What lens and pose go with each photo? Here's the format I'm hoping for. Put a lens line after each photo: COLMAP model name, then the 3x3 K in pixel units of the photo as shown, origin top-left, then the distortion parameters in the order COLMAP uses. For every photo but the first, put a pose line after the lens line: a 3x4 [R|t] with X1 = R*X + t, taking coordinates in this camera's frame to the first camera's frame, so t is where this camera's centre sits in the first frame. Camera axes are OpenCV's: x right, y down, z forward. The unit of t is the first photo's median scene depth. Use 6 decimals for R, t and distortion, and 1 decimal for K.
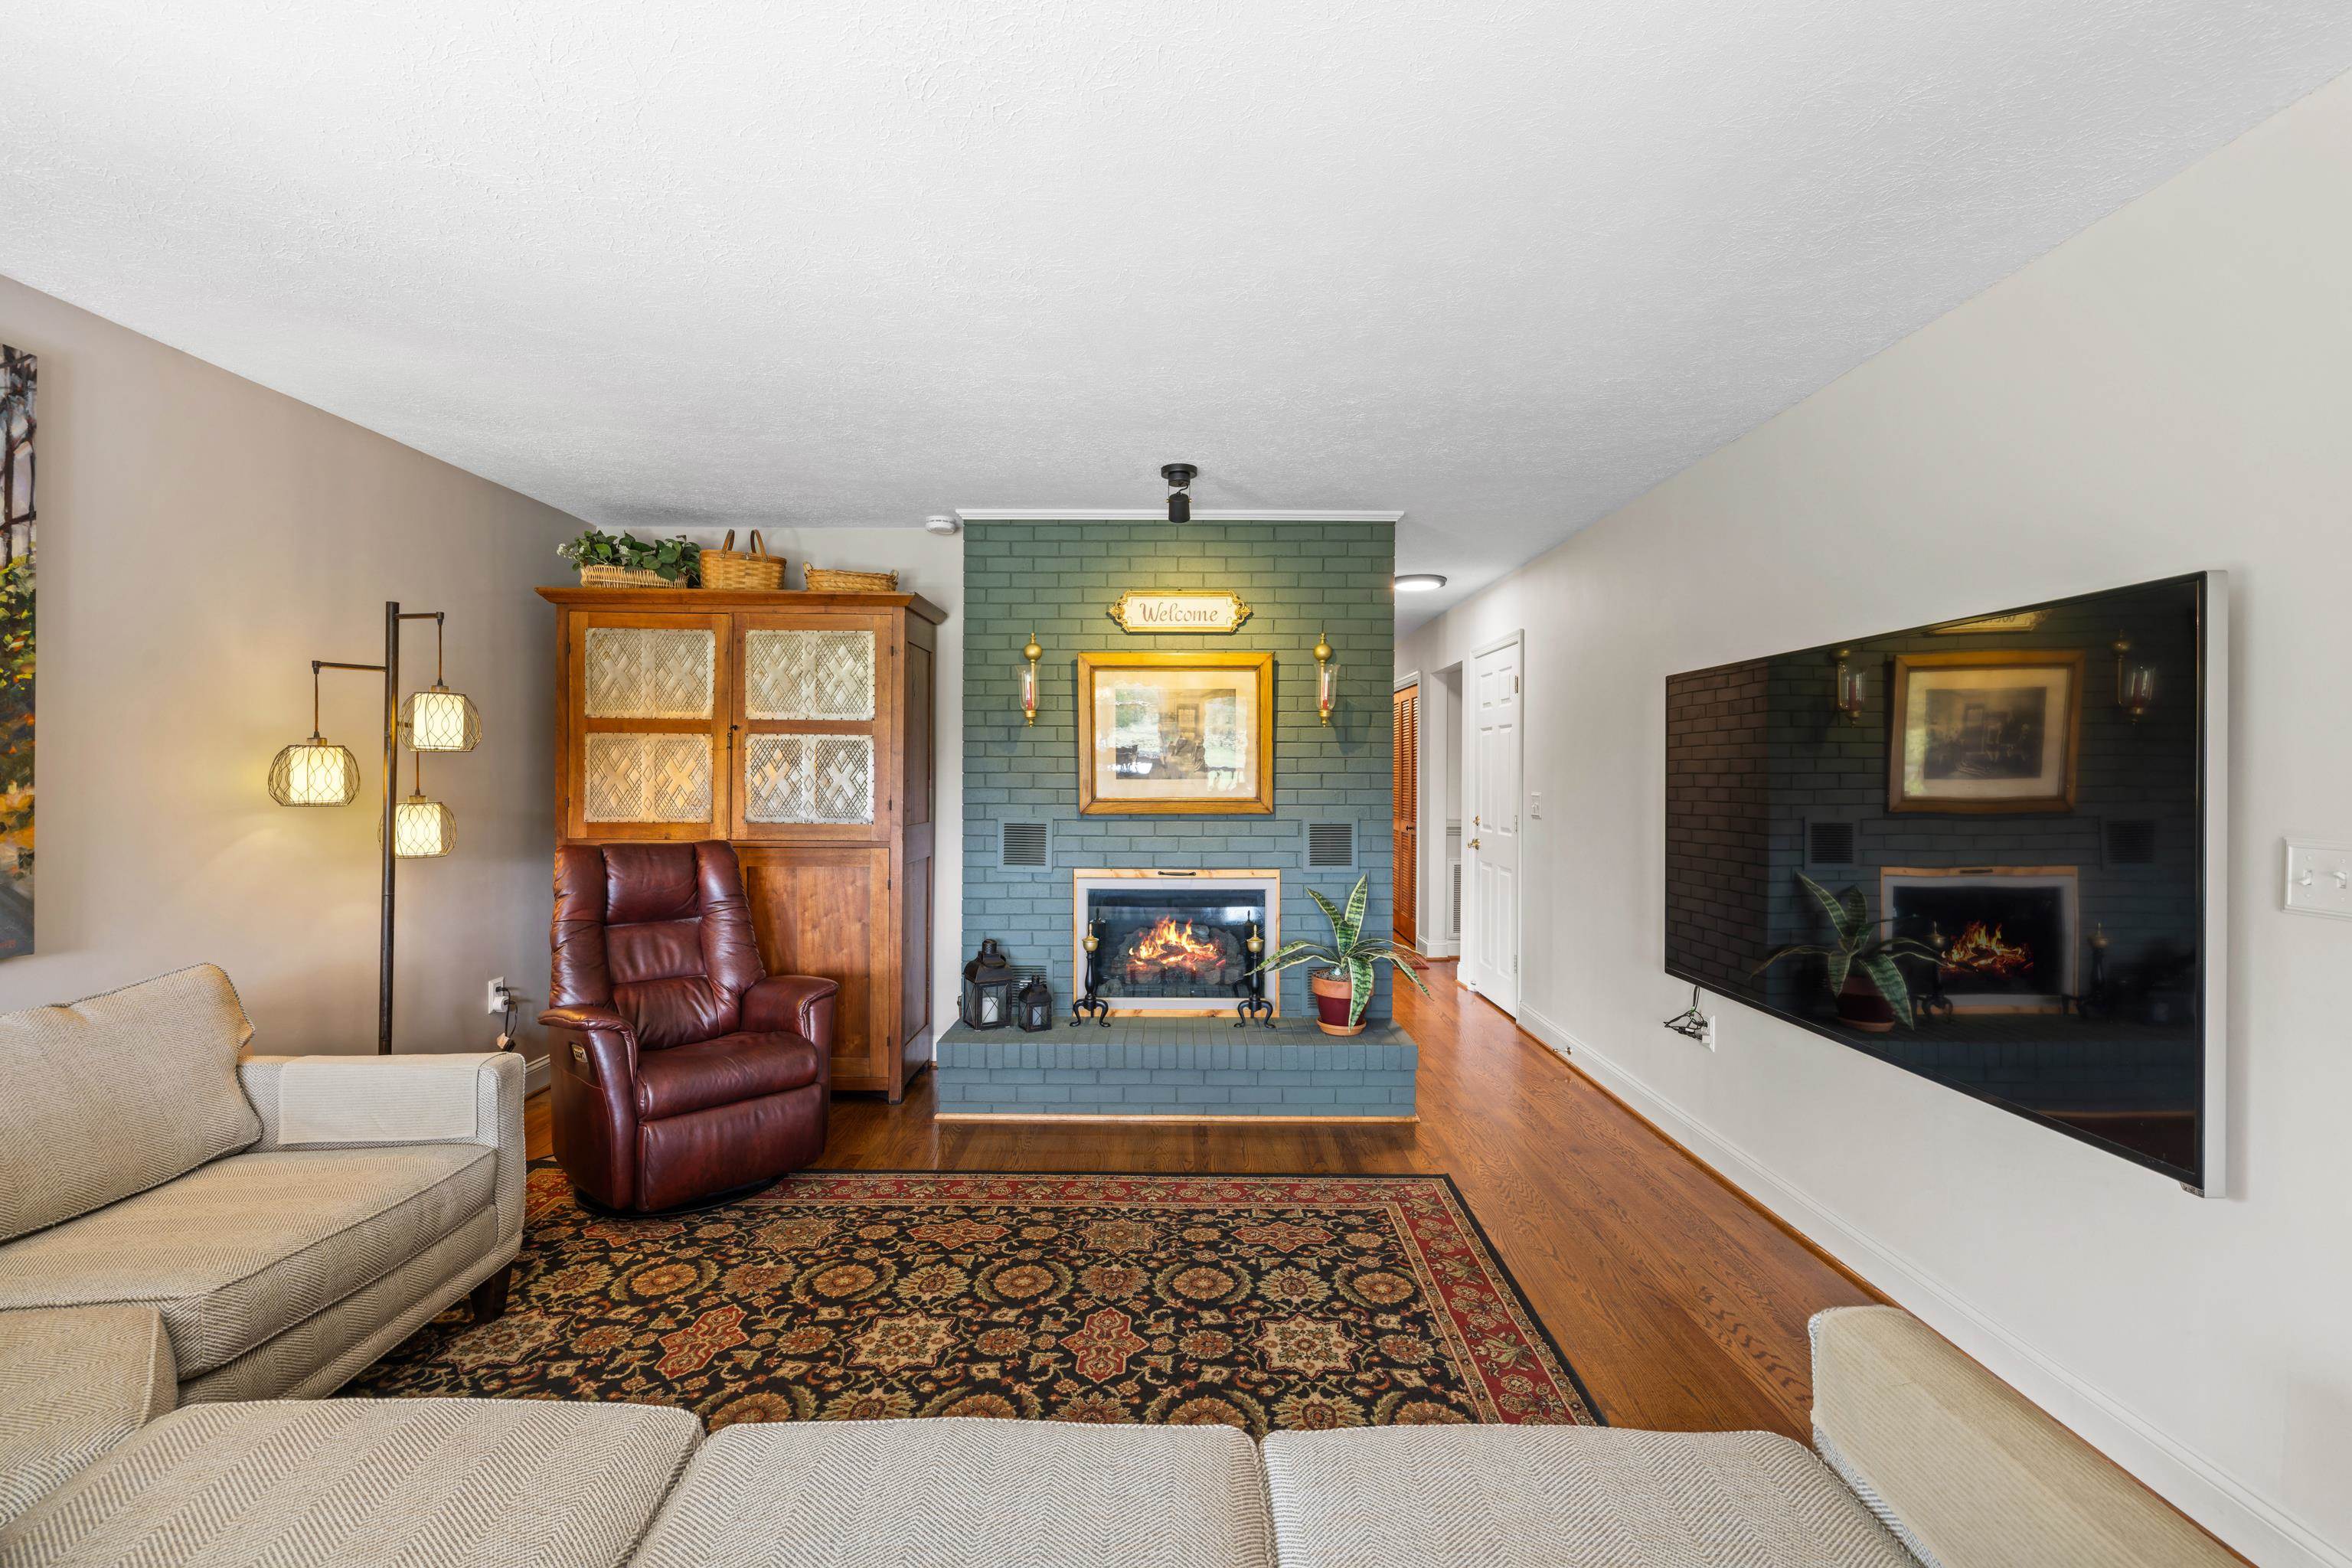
lens RADIAL K [[979.0, 0, 1183.9], [0, 979.0, 774.4], [0, 0, 1]] dist [-0.000178, 0.000494]
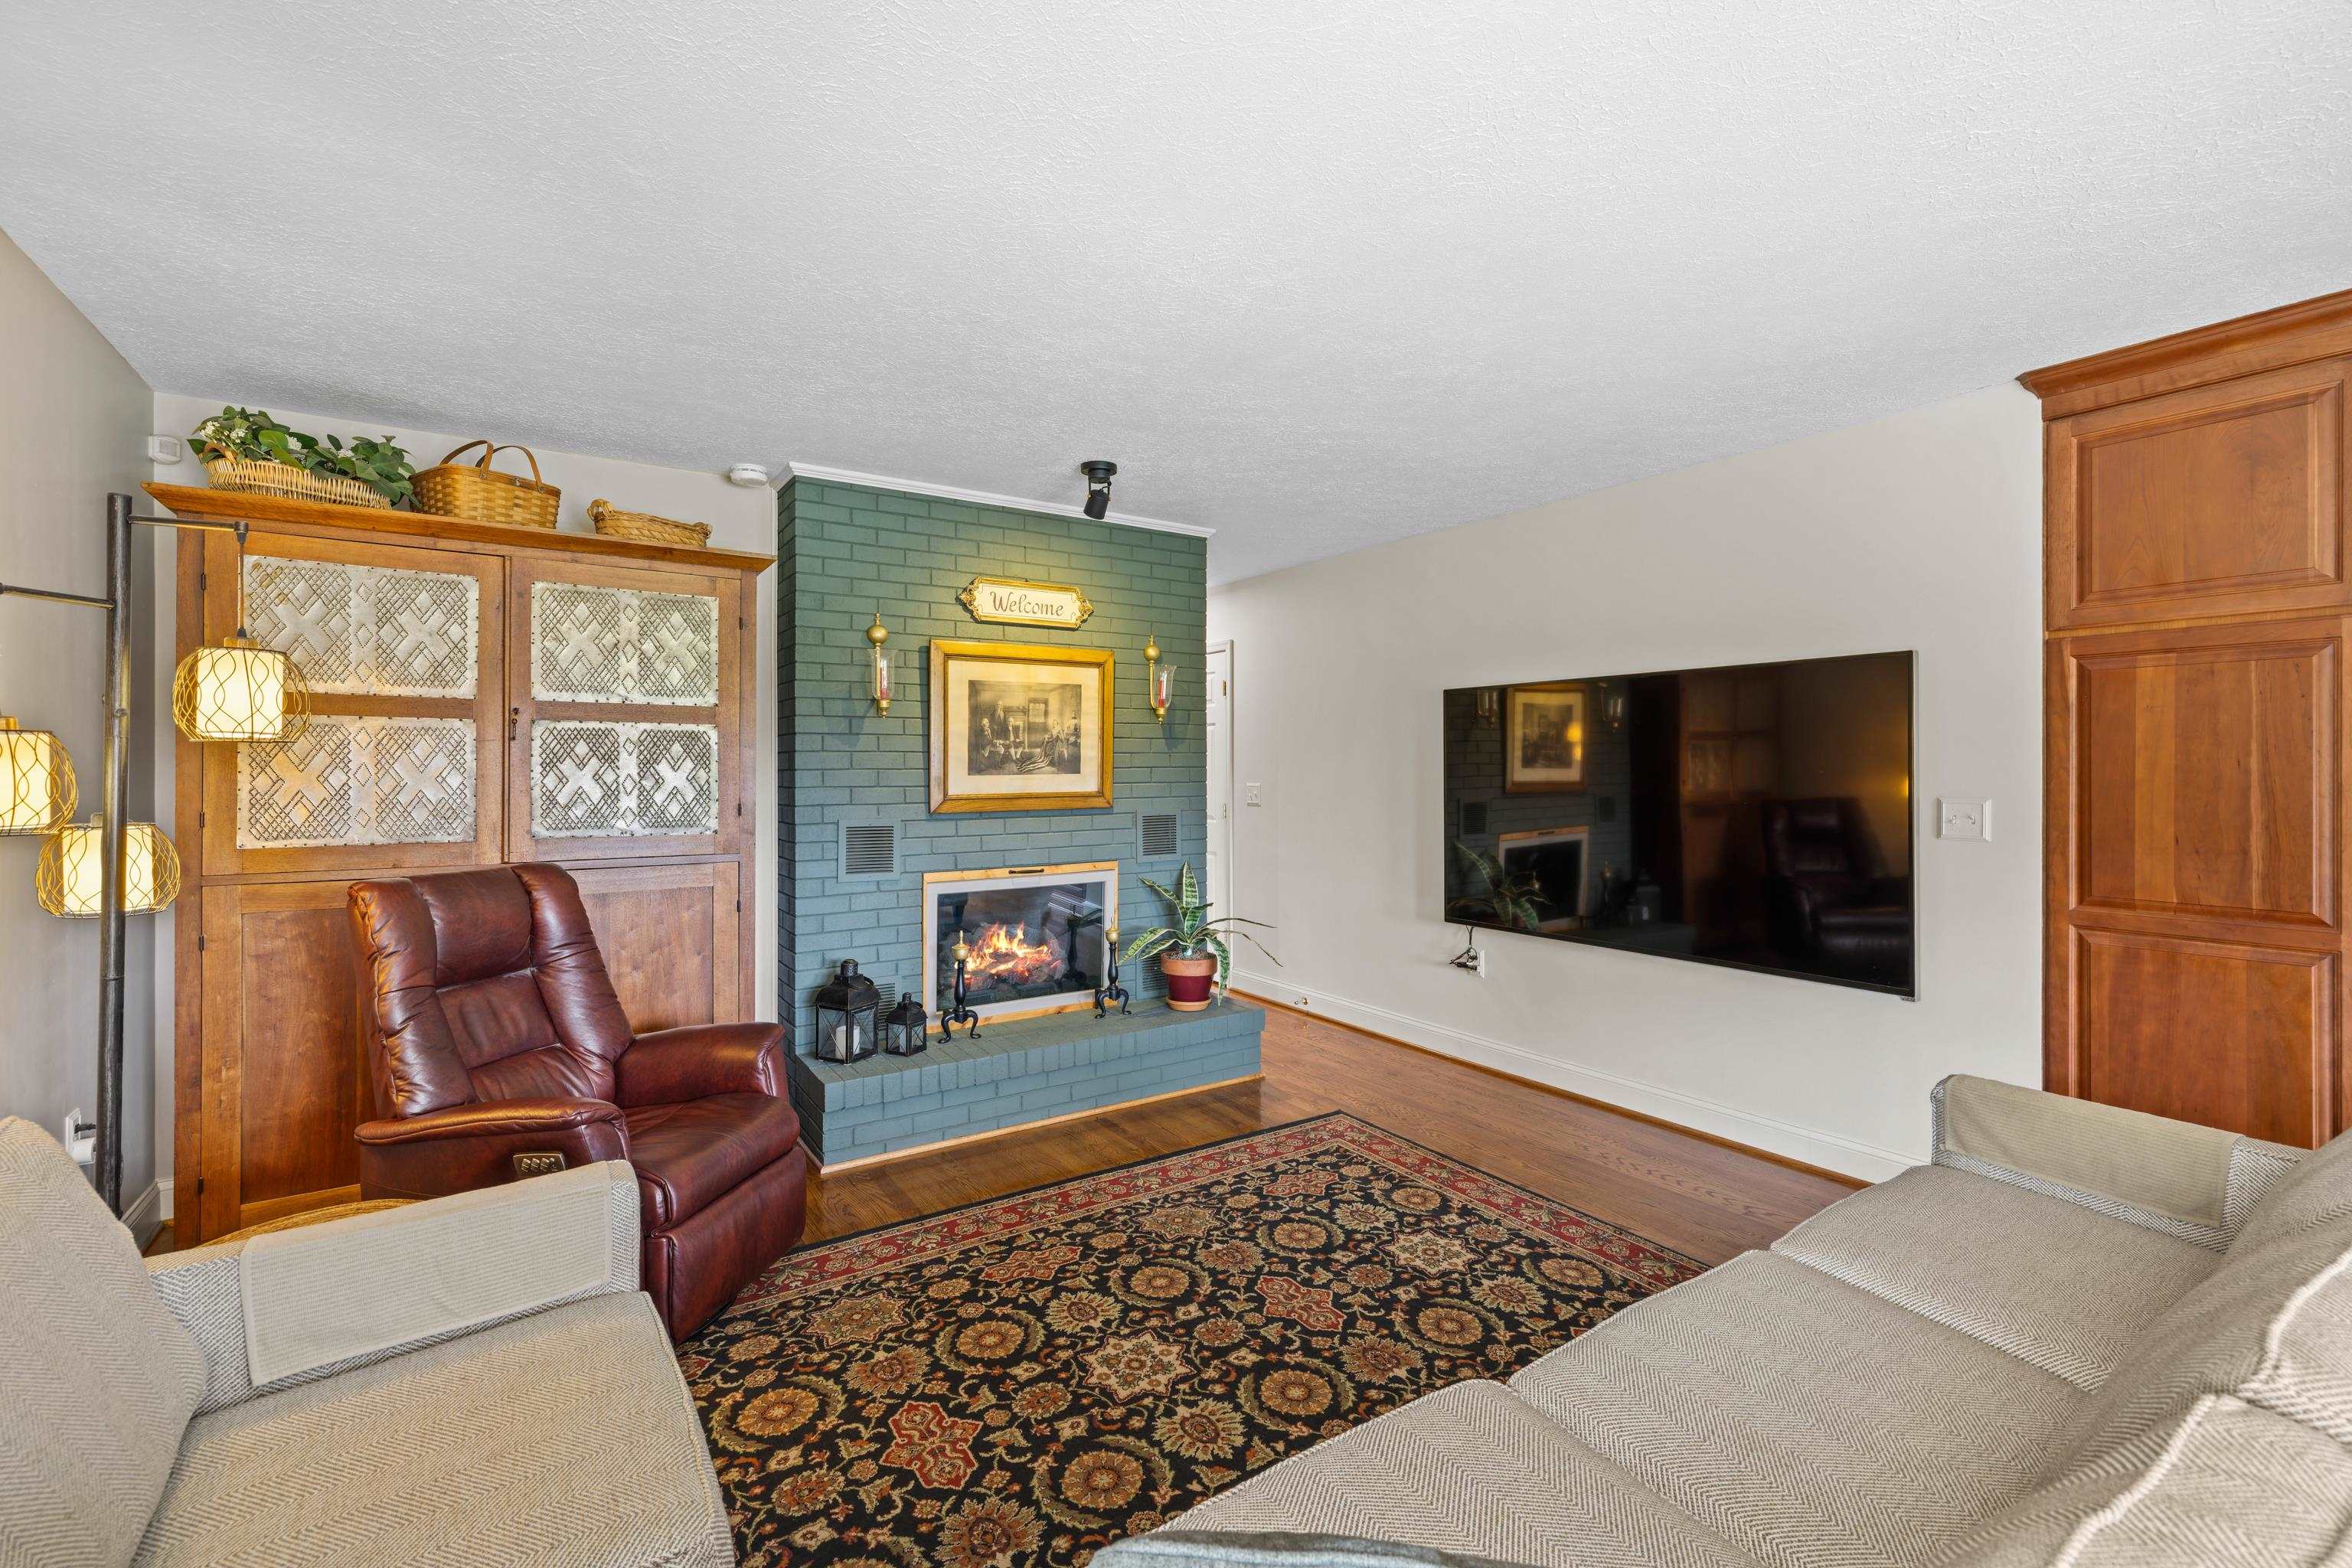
lens RADIAL K [[979.0, 0, 1213.8], [0, 979.0, 762.3], [0, 0, 1]] dist [-0.000178, 0.000494]
pose [[0.835069, -0.003648, 0.550132, -0.426715], [0.007662, 0.999958, -0.005000, -0.001282], [-0.550091, 0.008390, 0.835062, 0.090006]]
